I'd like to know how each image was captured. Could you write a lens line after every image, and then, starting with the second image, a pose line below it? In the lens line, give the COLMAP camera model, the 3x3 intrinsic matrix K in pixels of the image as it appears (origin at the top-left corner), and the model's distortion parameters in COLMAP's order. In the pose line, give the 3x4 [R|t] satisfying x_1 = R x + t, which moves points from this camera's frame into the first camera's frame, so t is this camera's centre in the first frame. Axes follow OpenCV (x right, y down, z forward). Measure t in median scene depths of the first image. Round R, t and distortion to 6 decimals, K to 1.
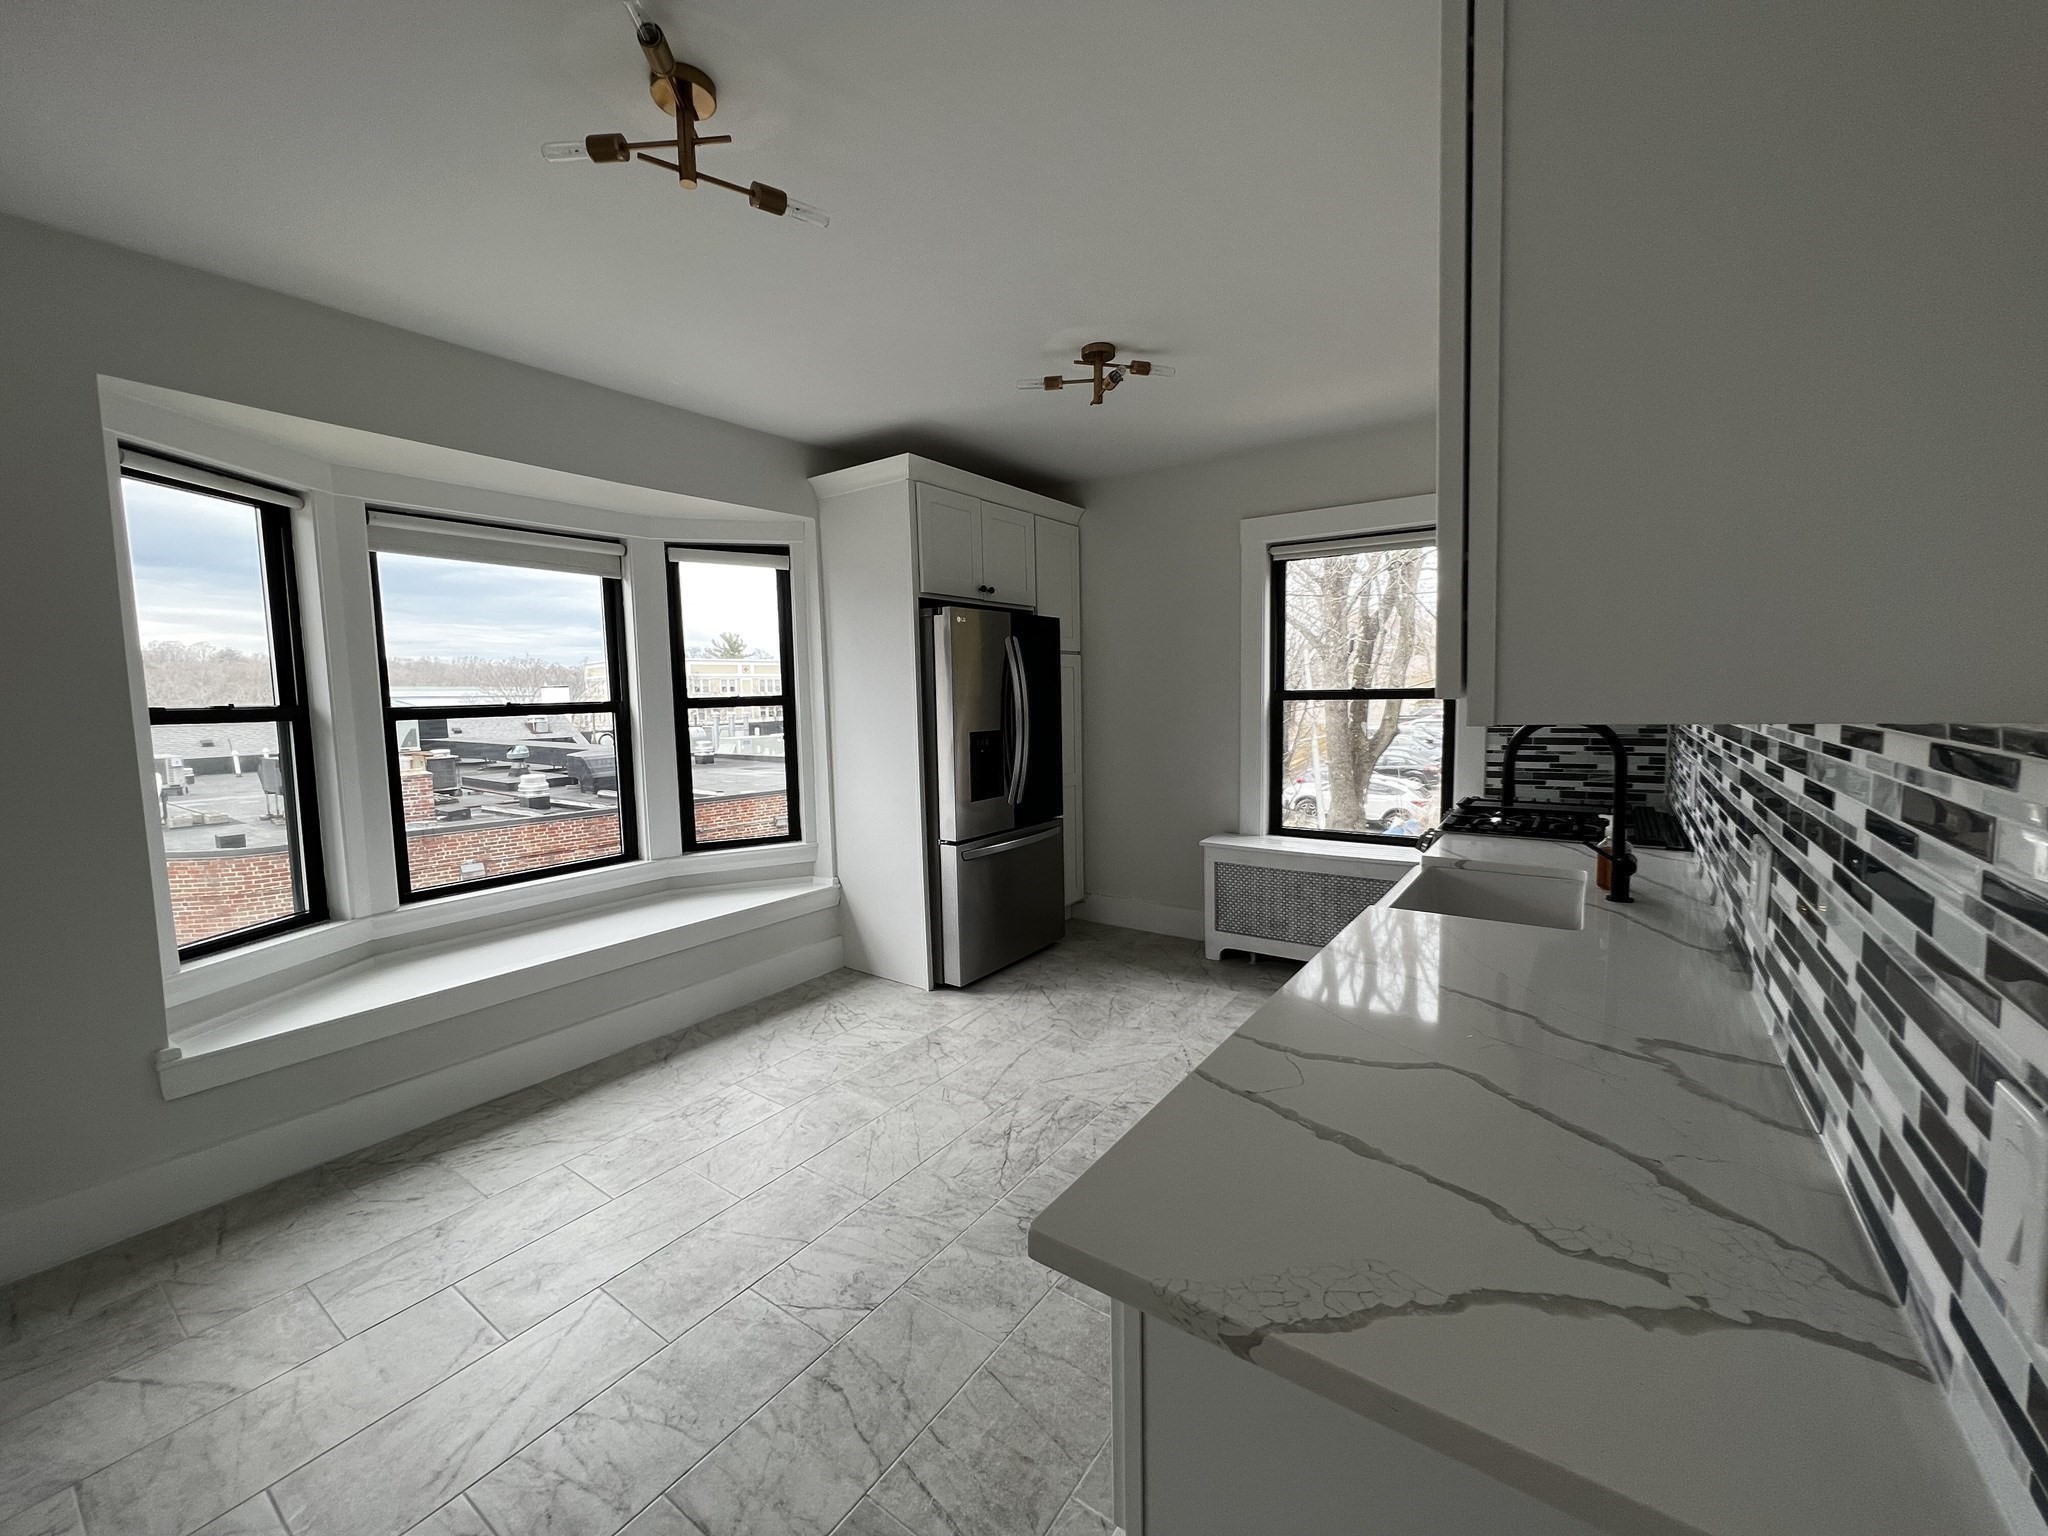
lens RADIAL K [[807.5, 0, 1024.0], [0, 807.5, 768.0], [0, 0, 1]] dist [-0.000783, -0.000087]
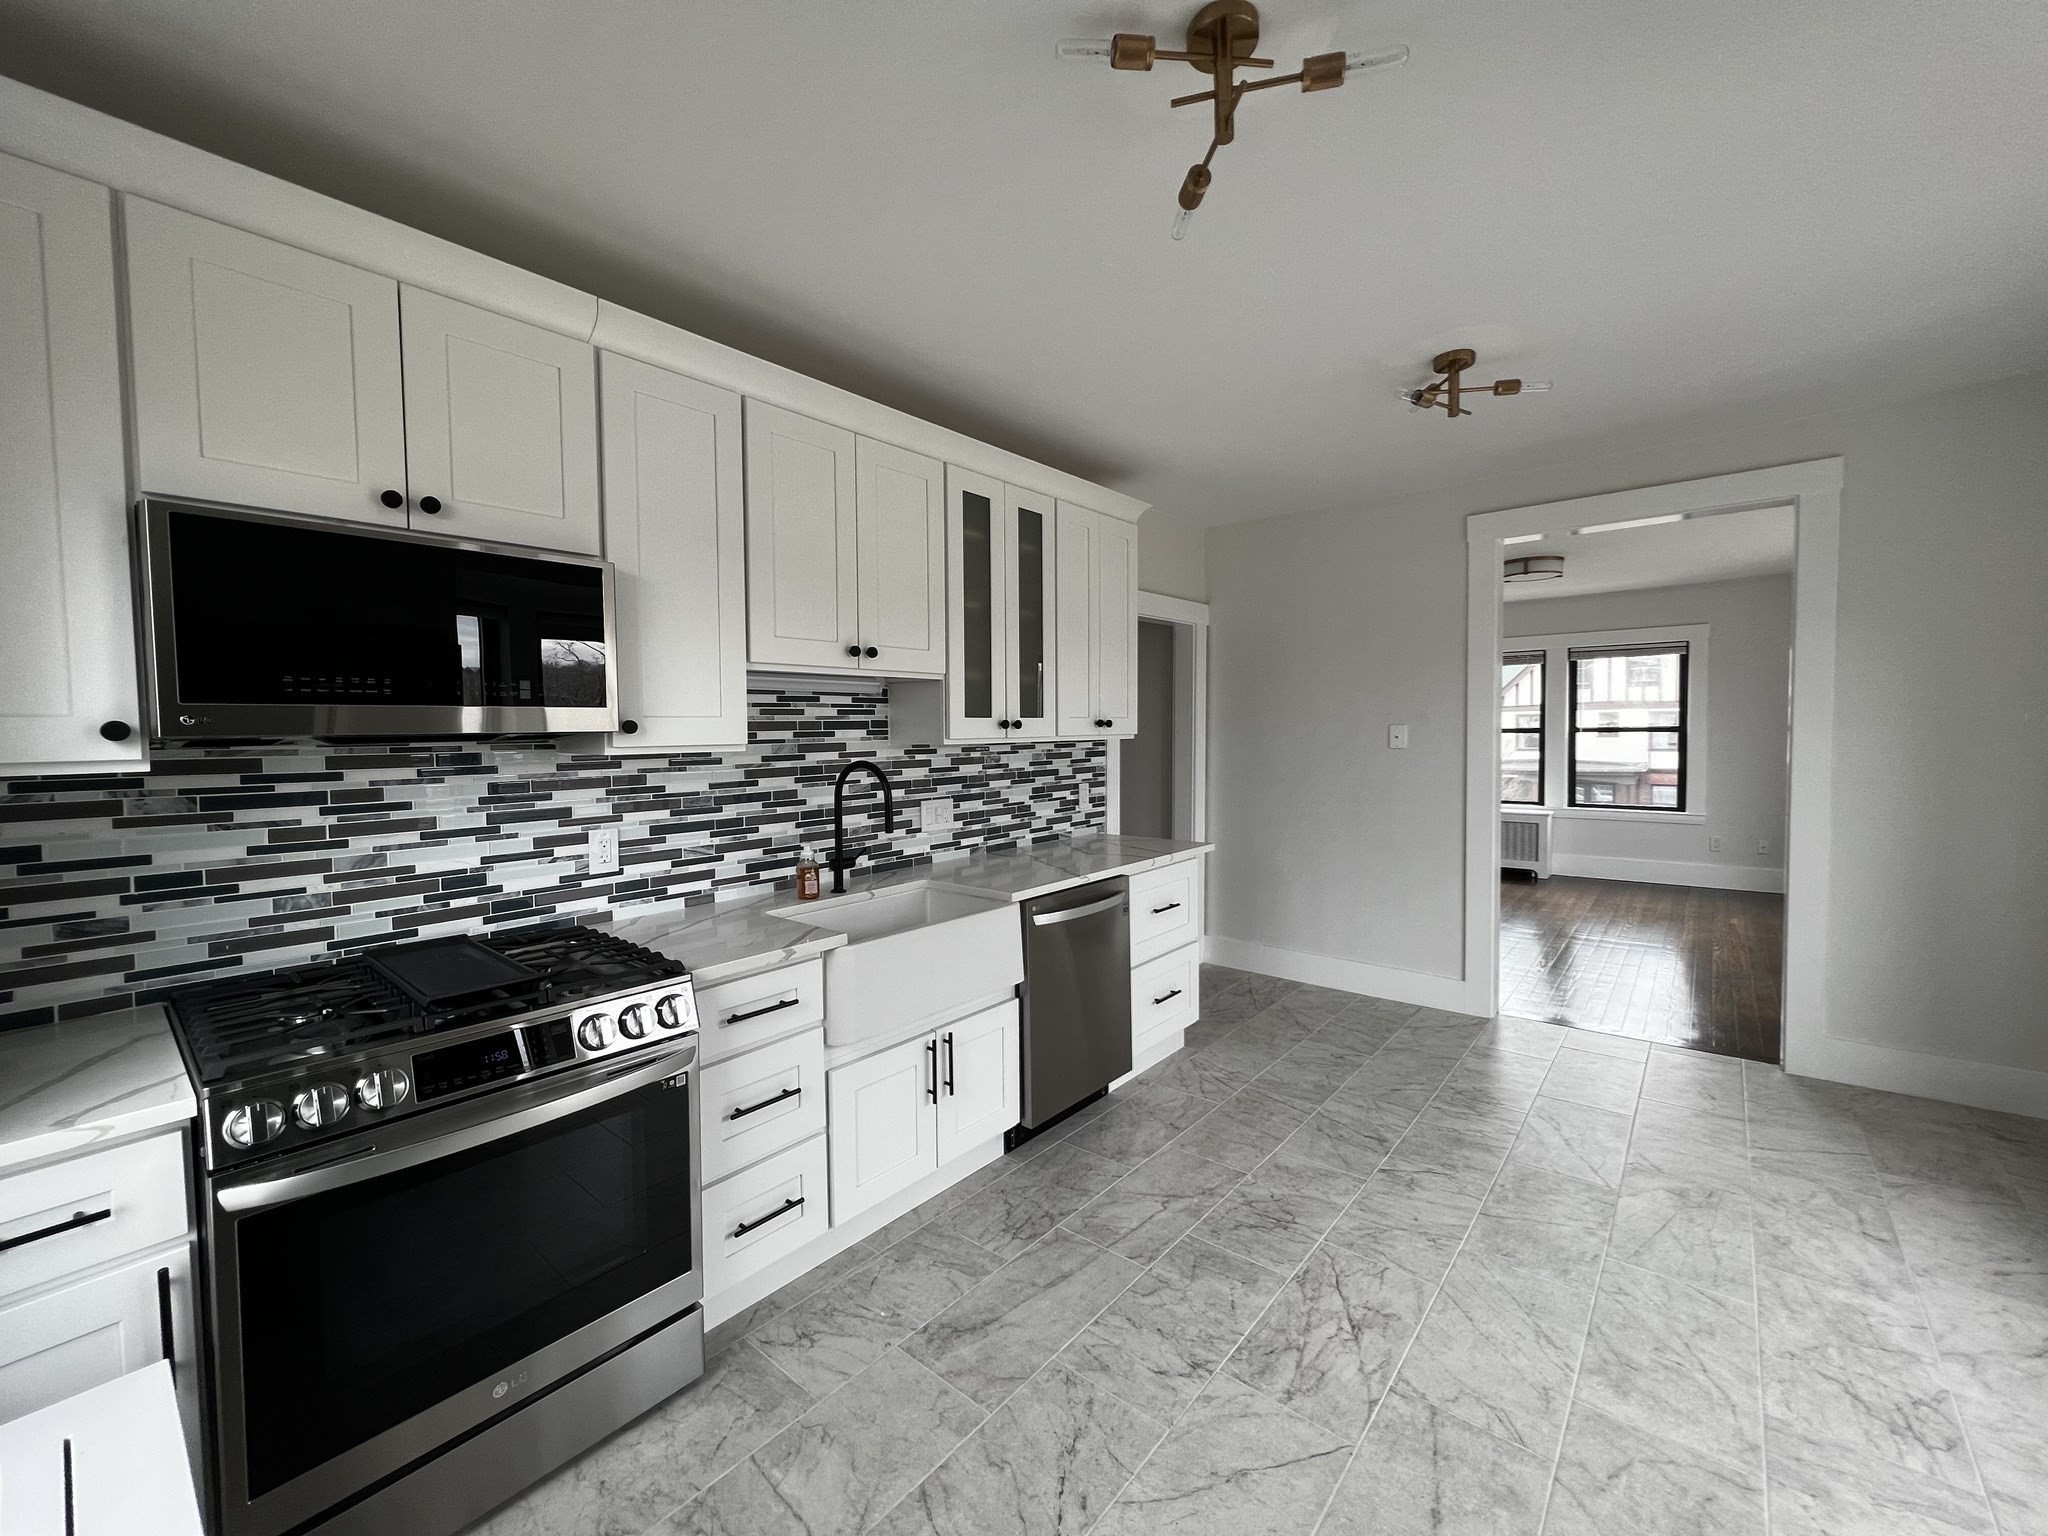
lens RADIAL K [[820.9, 0, 1024.0], [0, 820.9, 768.0], [0, 0, 1]] dist [0.001613, 0.000104]
pose [[-0.995306, 0.032876, 0.091025, 0.202780], [0.045289, 0.989417, 0.137853, -0.179113], [-0.085530, 0.141329, -0.986261, 1.752885]]
